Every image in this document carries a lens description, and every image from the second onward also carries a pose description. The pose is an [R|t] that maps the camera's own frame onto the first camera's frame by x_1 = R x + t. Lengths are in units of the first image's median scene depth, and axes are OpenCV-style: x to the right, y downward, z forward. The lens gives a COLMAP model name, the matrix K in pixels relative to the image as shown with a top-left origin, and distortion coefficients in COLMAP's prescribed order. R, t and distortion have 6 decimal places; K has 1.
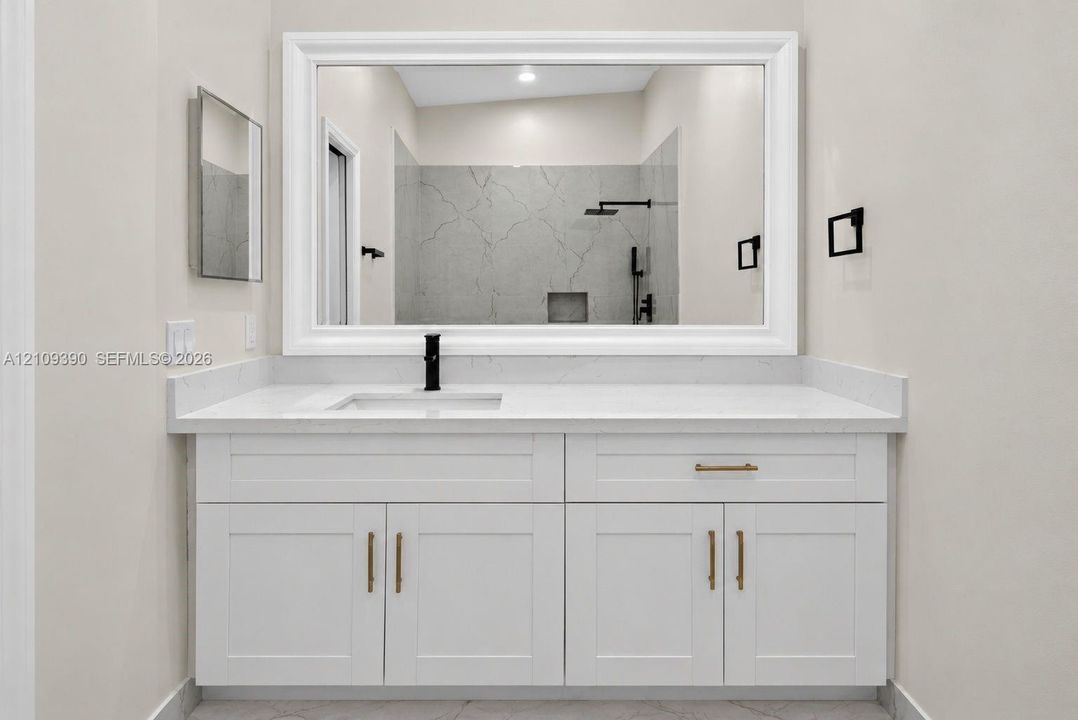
lens RADIAL K [[627.1, 0, 539.0], [0, 627.1, 360.0], [0, 0, 1]] dist [0.001538, -0.000028]
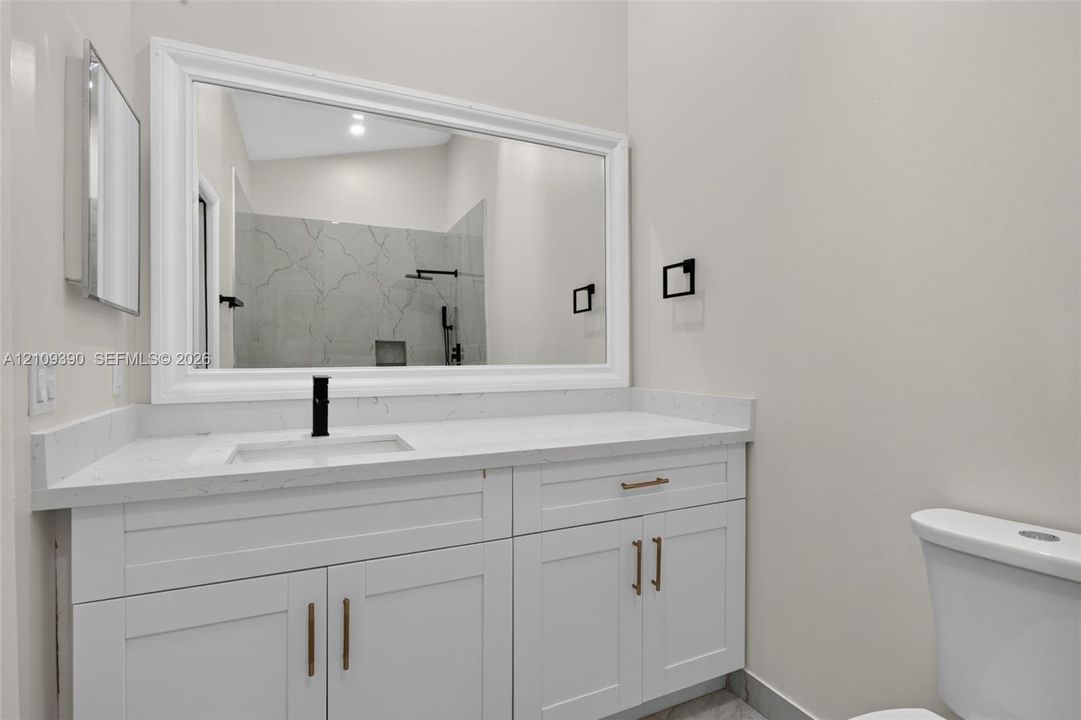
lens RADIAL K [[522.0, 0, 535.0], [0, 522.0, 358.1], [0, 0, 1]] dist [-0.004426, -0.000705]
pose [[0.910718, -0.007254, 0.412965, -0.199336], [0.042901, 0.996099, -0.077114, 0.006247], [-0.410795, 0.087946, 0.907476, 0.142464]]
